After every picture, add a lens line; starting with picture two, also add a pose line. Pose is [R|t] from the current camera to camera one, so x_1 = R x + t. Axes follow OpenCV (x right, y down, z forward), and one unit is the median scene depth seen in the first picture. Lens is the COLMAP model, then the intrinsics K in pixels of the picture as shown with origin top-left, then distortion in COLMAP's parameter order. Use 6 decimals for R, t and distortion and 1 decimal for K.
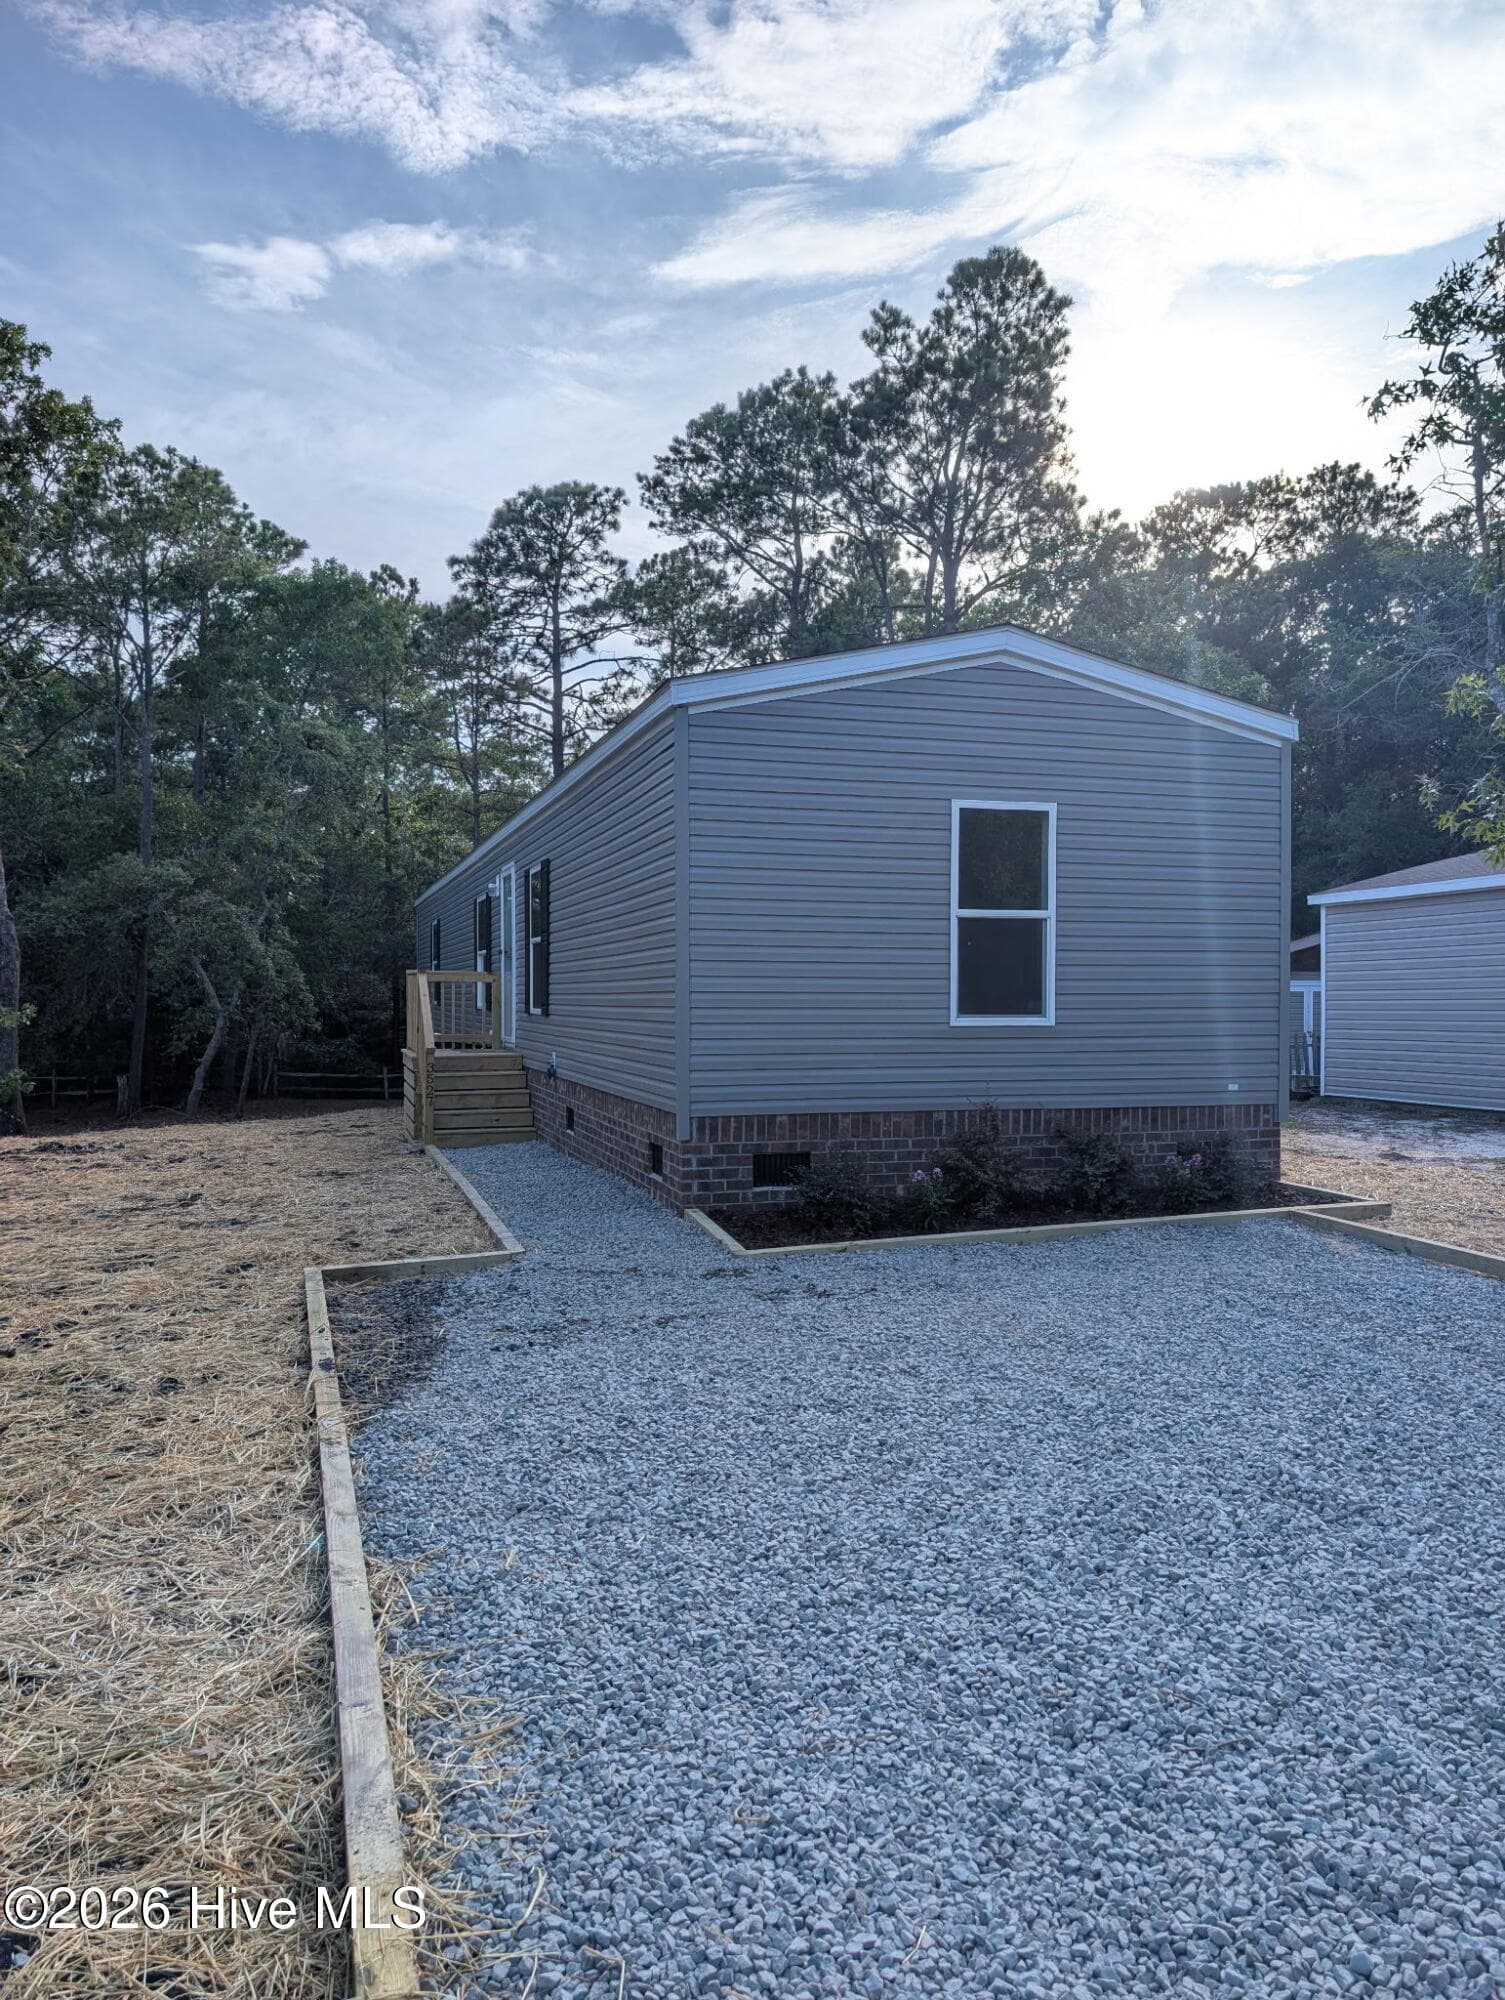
lens RADIAL K [[1456.5, 0, 739.4], [0, 1456.5, 998.8], [0, 0, 1]] dist [0.046893, -0.048826]
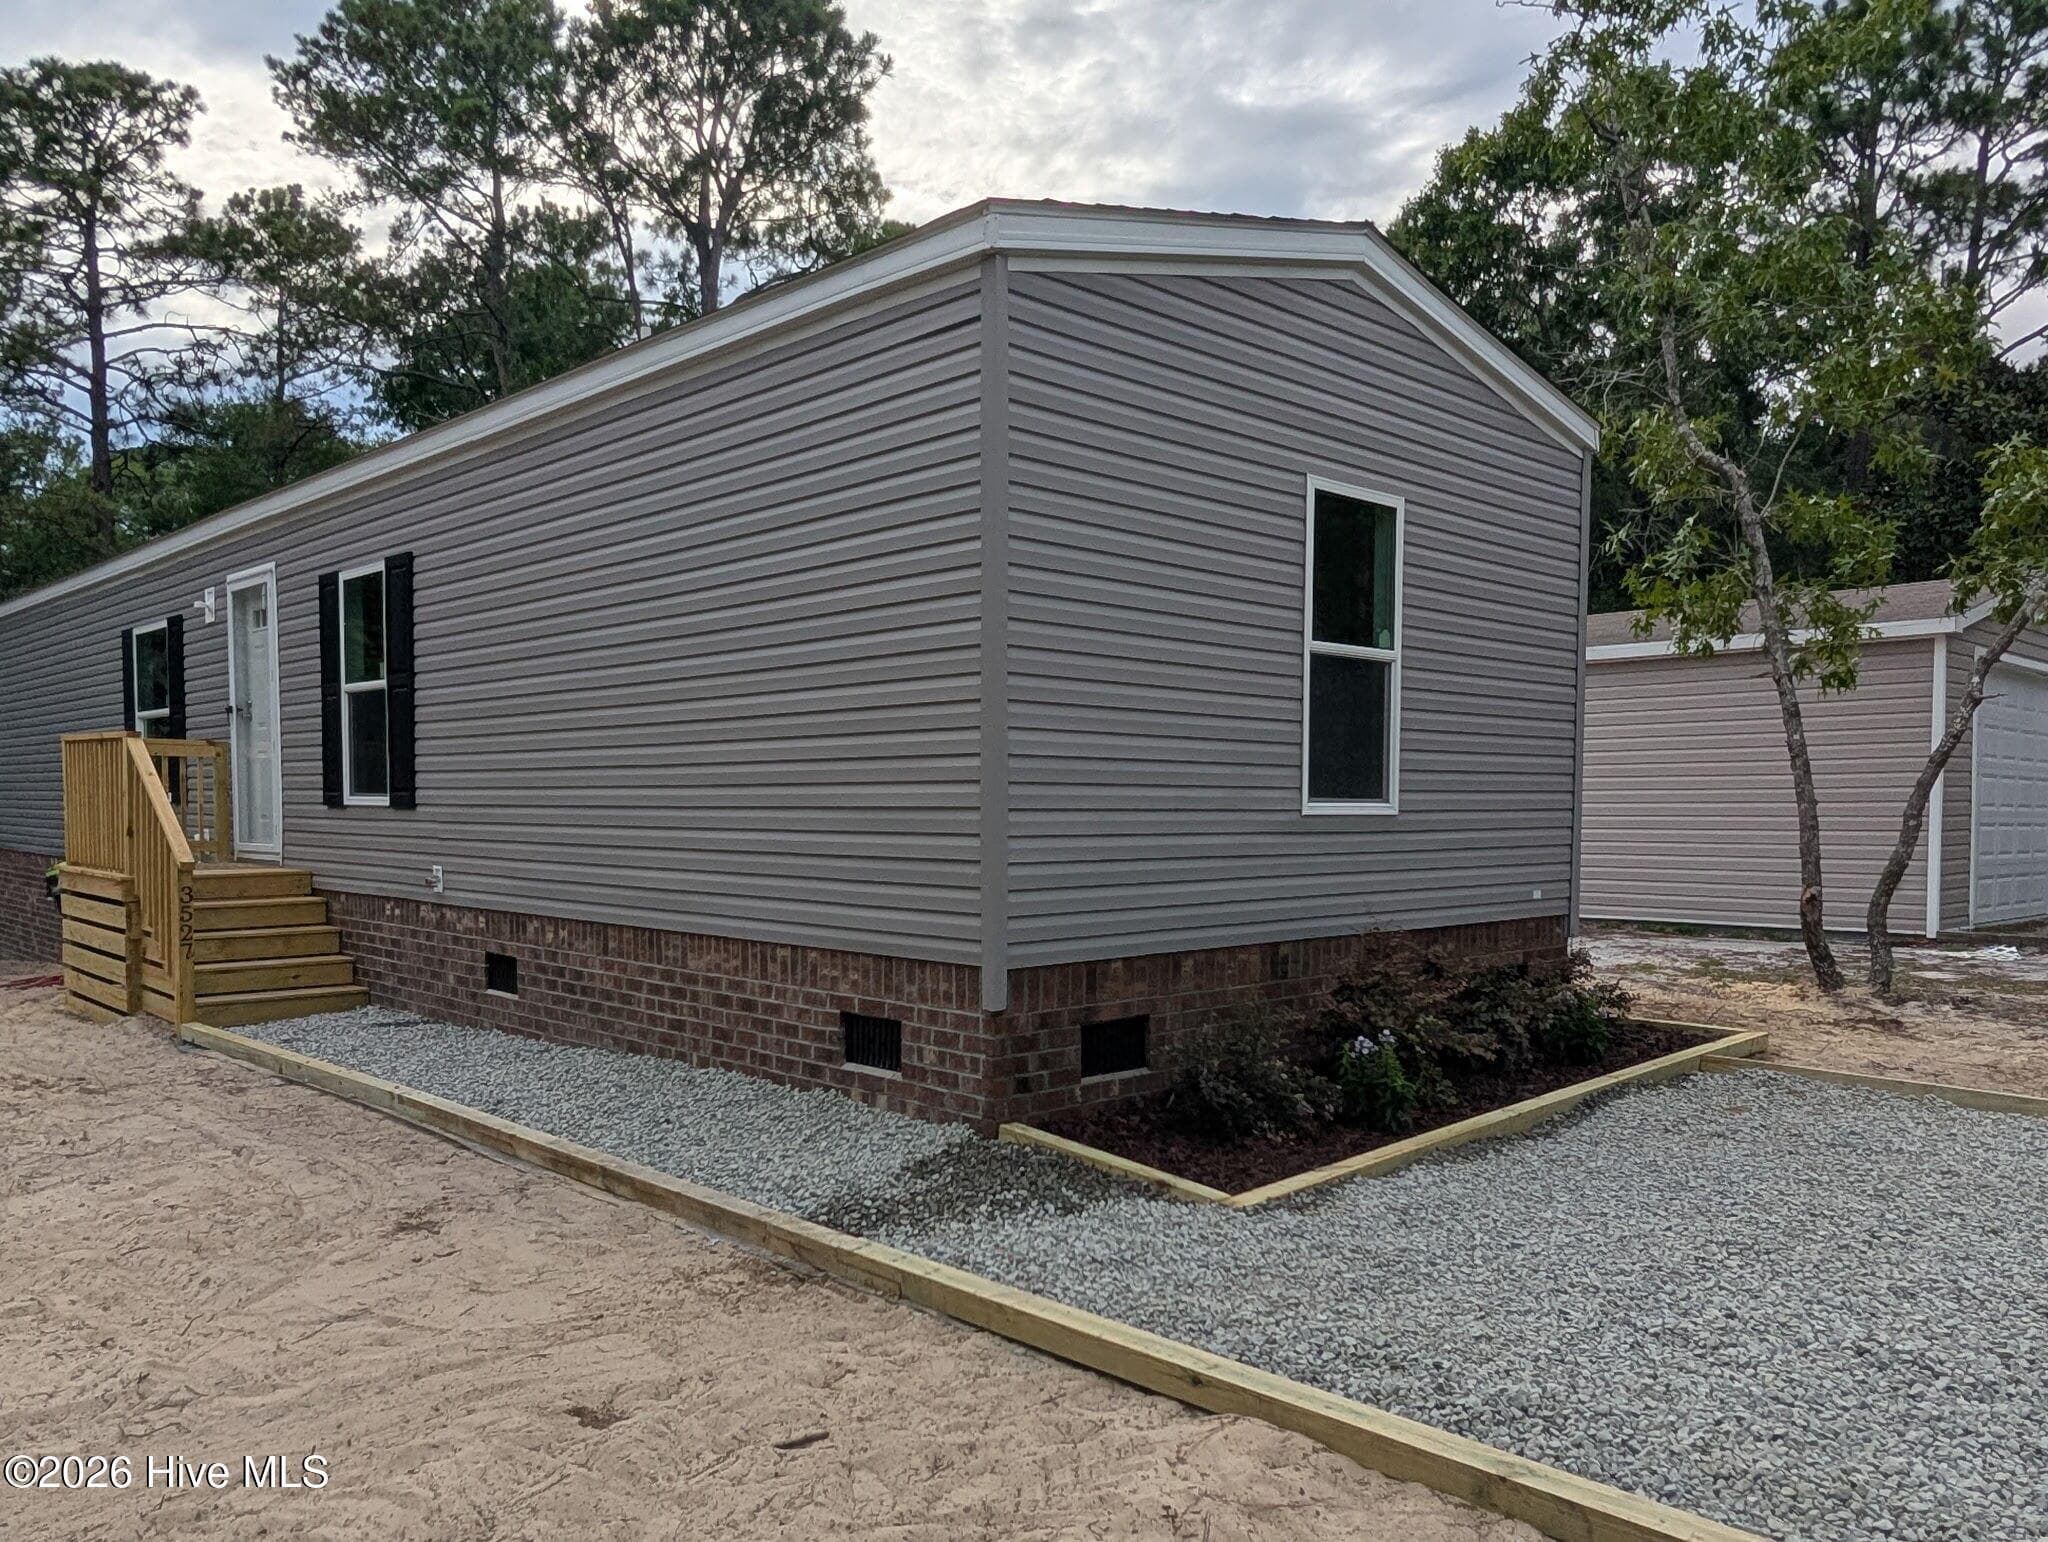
lens RADIAL K [[1555.3, 0, 1056.9], [0, 1555.3, 888.7], [0, 0, 1]] dist [0.000524, 0.002204]
pose [[0.885078, -0.024438, 0.464800, -0.092107], [-0.001789, 0.998435, 0.055902, 0.004006], [-0.465439, -0.050309, 0.883649, 0.131168]]
